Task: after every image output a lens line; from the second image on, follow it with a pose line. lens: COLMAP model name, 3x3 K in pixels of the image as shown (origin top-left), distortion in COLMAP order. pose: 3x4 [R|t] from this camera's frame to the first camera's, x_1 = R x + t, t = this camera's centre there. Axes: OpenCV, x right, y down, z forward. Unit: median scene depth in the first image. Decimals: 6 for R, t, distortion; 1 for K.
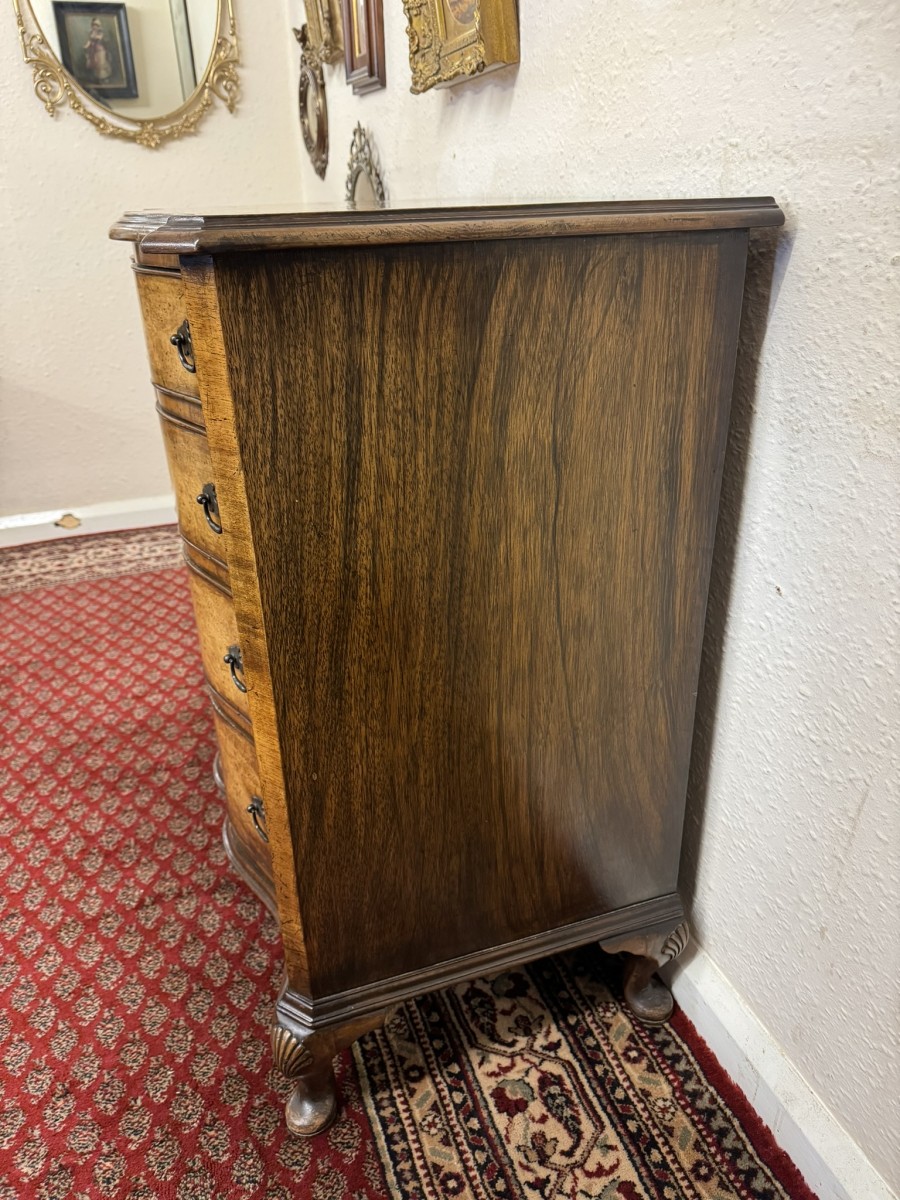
lens RADIAL K [[861.4, 0, 437.0], [0, 861.4, 604.4], [0, 0, 1]] dist [0.001497, -0.008511]
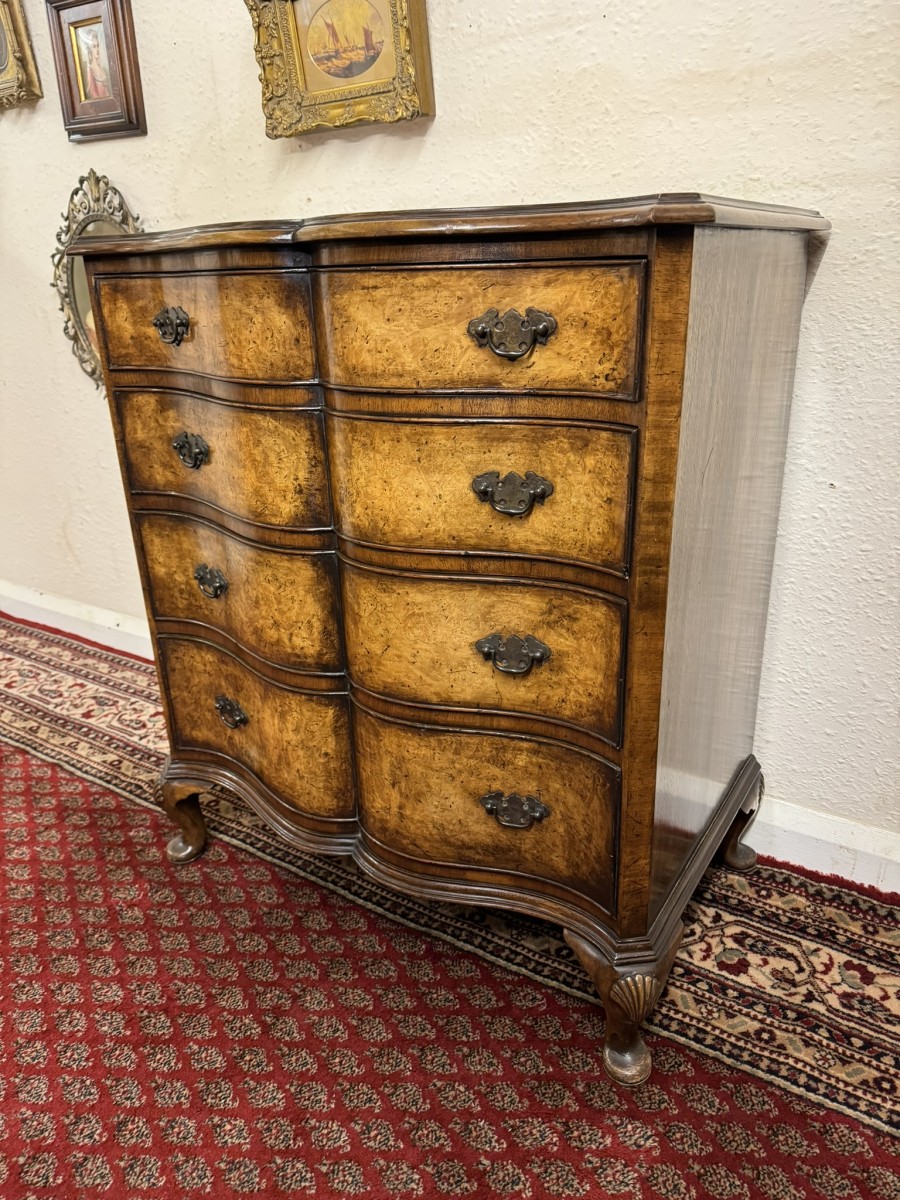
lens RADIAL K [[861.4, 0, 448.3], [0, 861.4, 604.2], [0, 0, 1]] dist [0.001497, -0.008511]
pose [[0.782210, -0.224431, 0.581187, -0.839181], [0.276549, 0.960999, -0.001103, -0.000553], [-0.558273, 0.161590, 0.813769, 0.198477]]
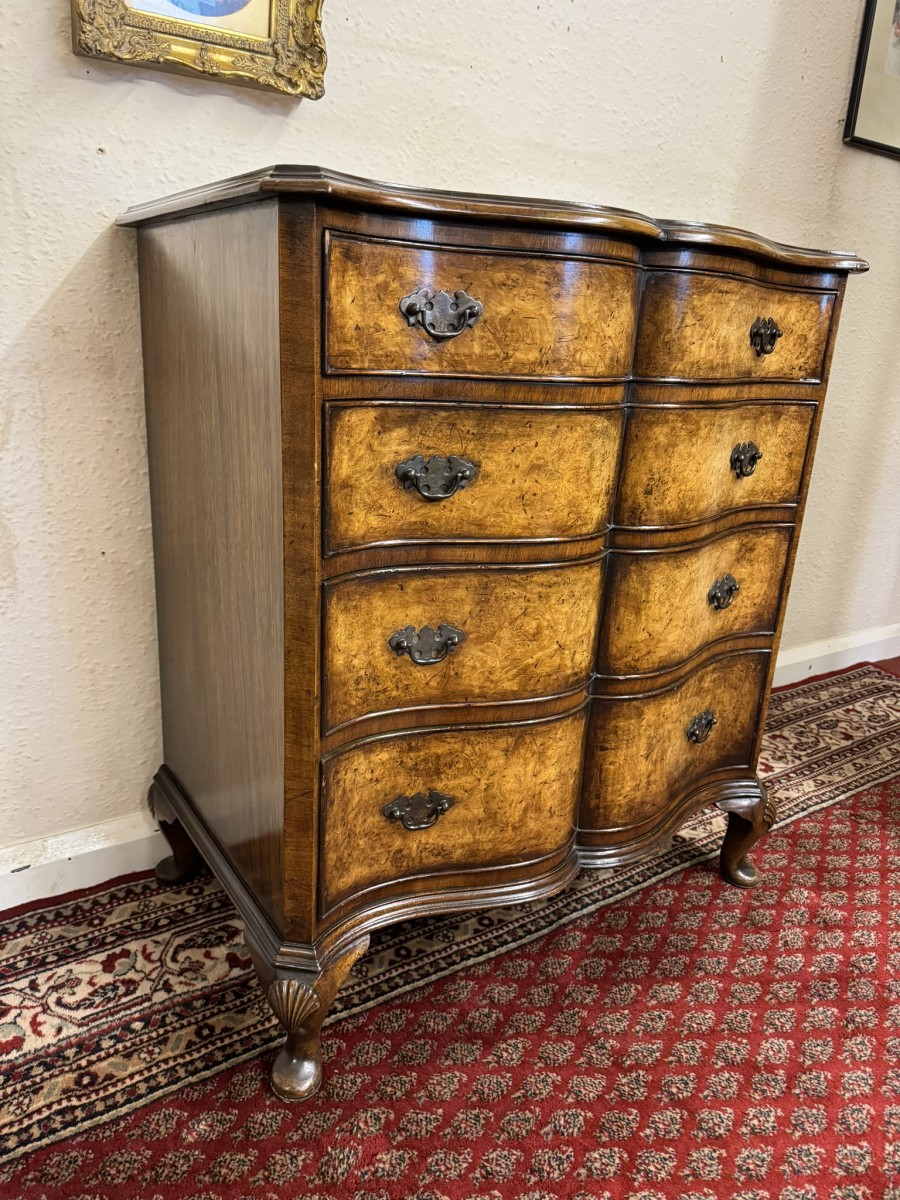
lens RADIAL K [[861.4, 0, 449.8], [0, 861.4, 606.5], [0, 0, 1]] dist [0.001497, -0.008511]
pose [[-0.261972, -0.283410, 0.922523, -1.267581], [0.376408, 0.850196, 0.368080, -0.513884], [-0.888644, 0.443672, -0.116050, 1.474146]]
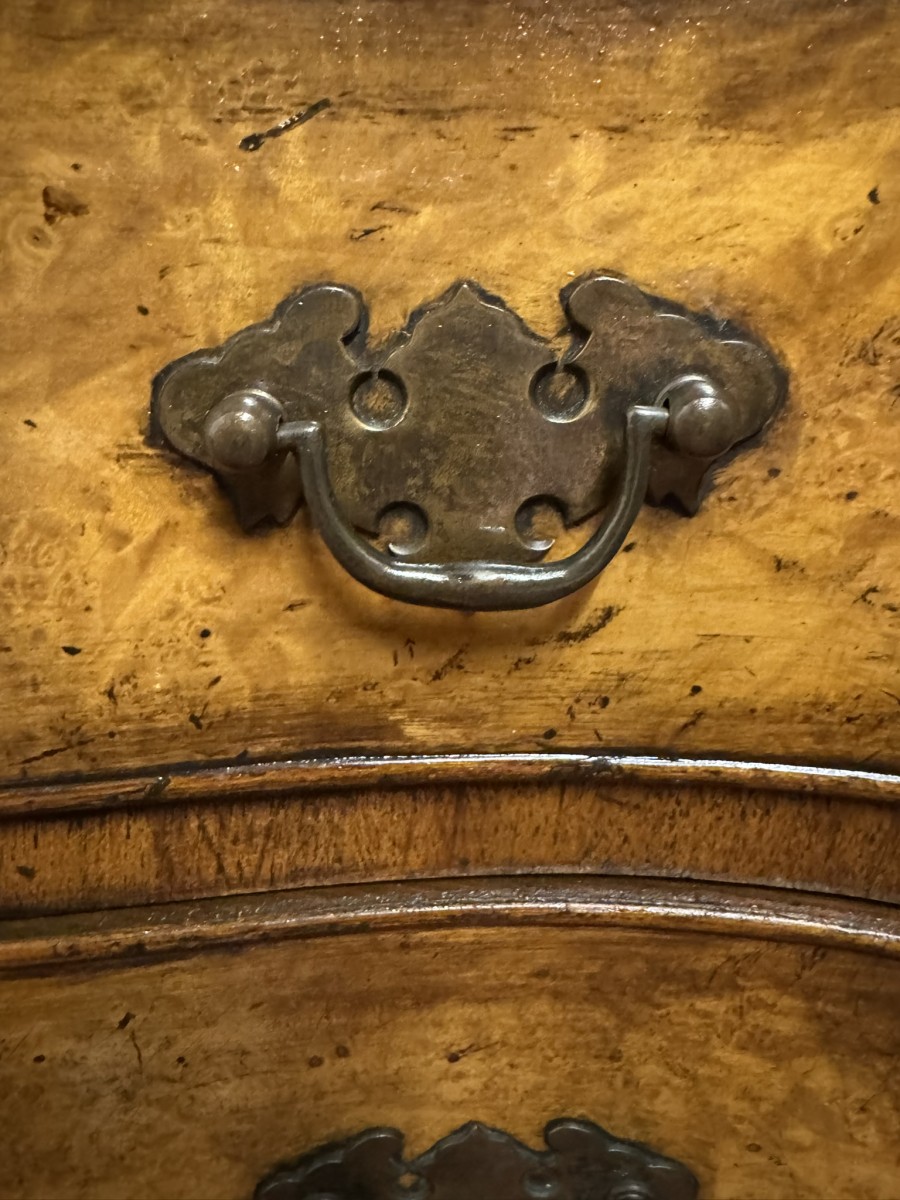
lens RADIAL K [[861.4, 0, 491.7], [0, 861.4, 487.5], [0, 0, 1]] dist [0.001497, -0.008511]
pose [[0.521571, -0.218965, 0.824632, -0.332931], [0.362686, 0.931737, 0.018010, -0.238696], [-0.772284, 0.289689, 0.565383, 0.746972]]
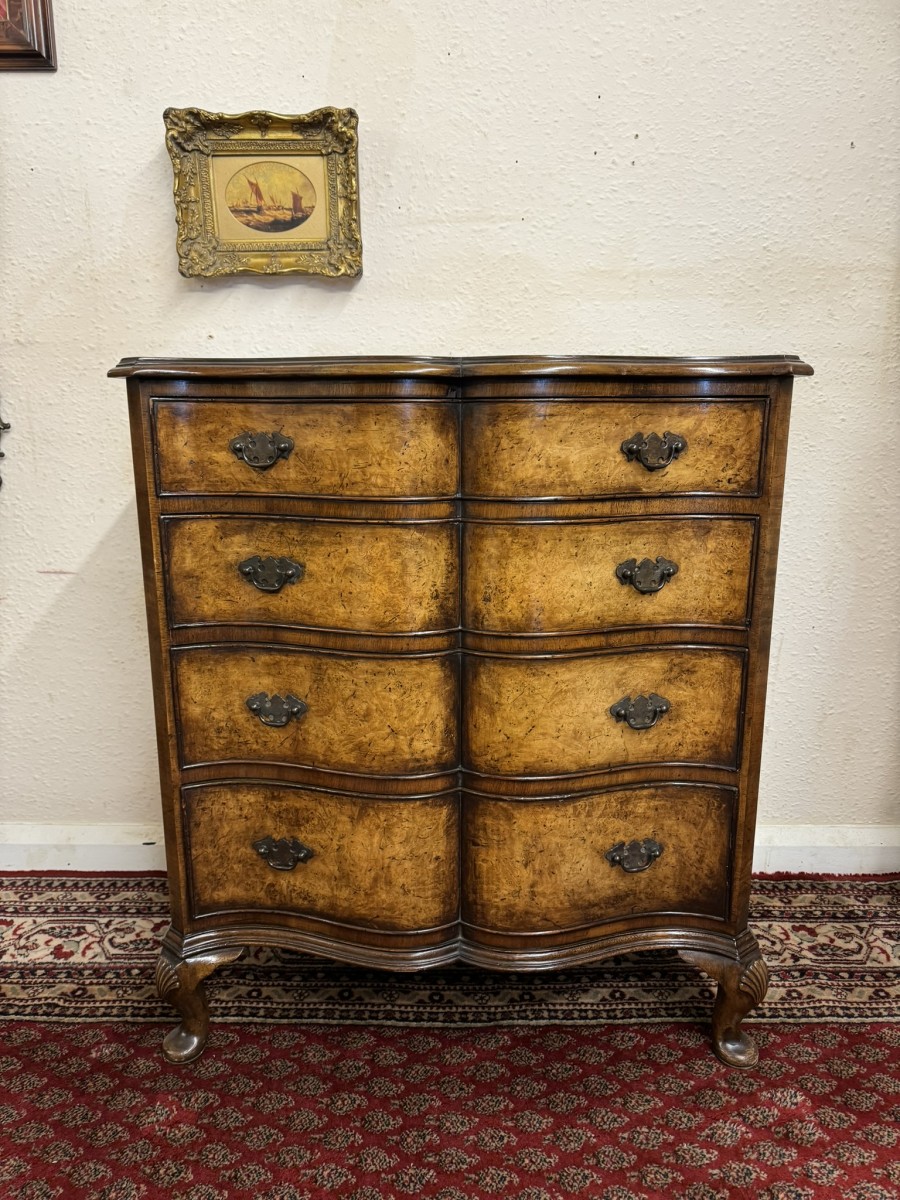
lens RADIAL K [[861.4, 0, 449.9], [0, 861.4, 605.3], [0, 0, 1]] dist [0.001497, -0.008511]
pose [[0.327951, -0.180407, 0.927309, -1.368724], [0.401931, 0.914967, 0.035859, -0.207005], [-0.854926, 0.360954, 0.372576, 0.703909]]
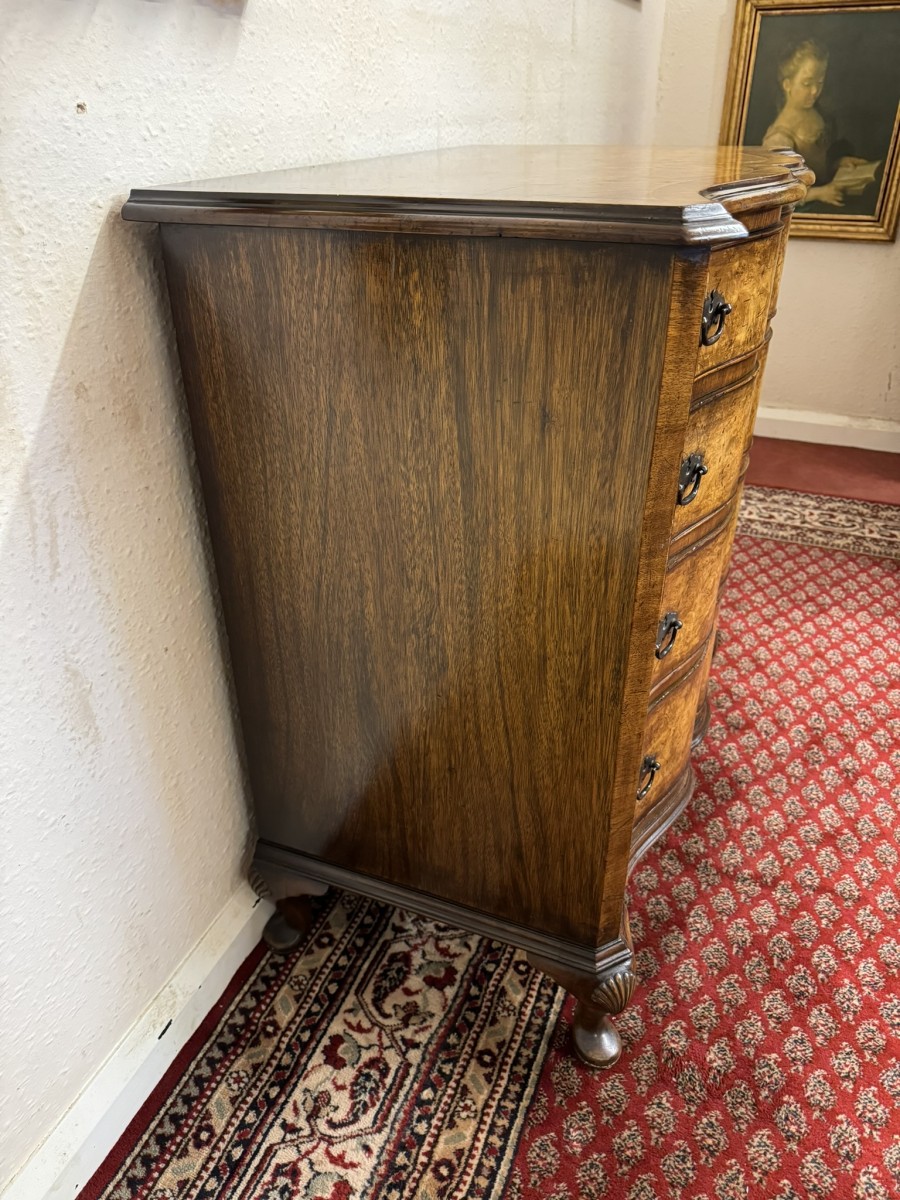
lens RADIAL K [[861.4, 0, 452.9], [0, 861.4, 603.1], [0, 0, 1]] dist [0.001497, -0.008511]
pose [[-0.758194, -0.296827, 0.580548, -0.754850], [0.312270, 0.616317, 0.722939, -0.941412], [-0.572389, 0.729416, -0.374598, 1.881773]]
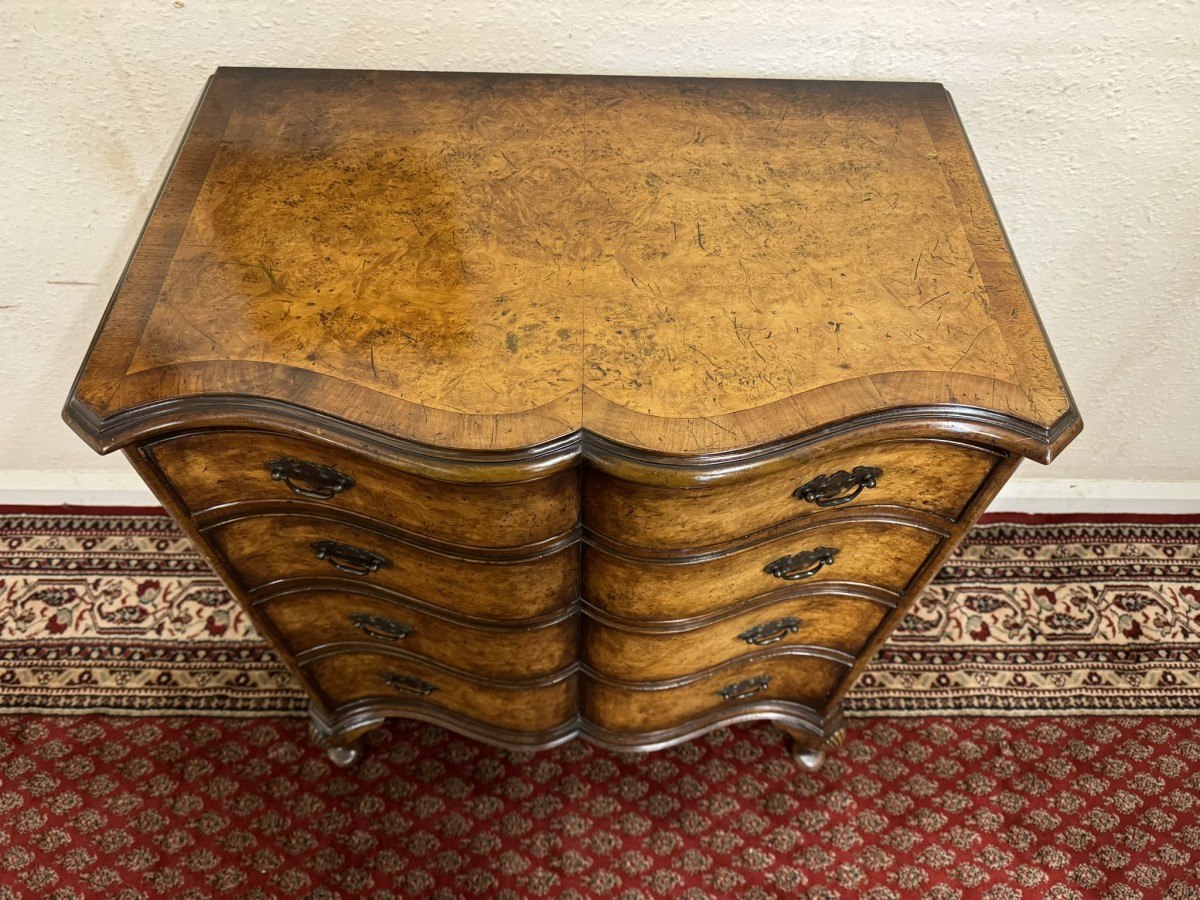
lens RADIAL K [[861.4, 0, 601.6], [0, 861.4, 453.2], [0, 0, 1]] dist [0.001497, -0.008511]
pose [[0.313429, -0.759123, 0.570522, -0.750433], [0.380917, 0.650846, 0.656735, -0.897054], [-0.869864, 0.011481, 0.493157, 0.605990]]
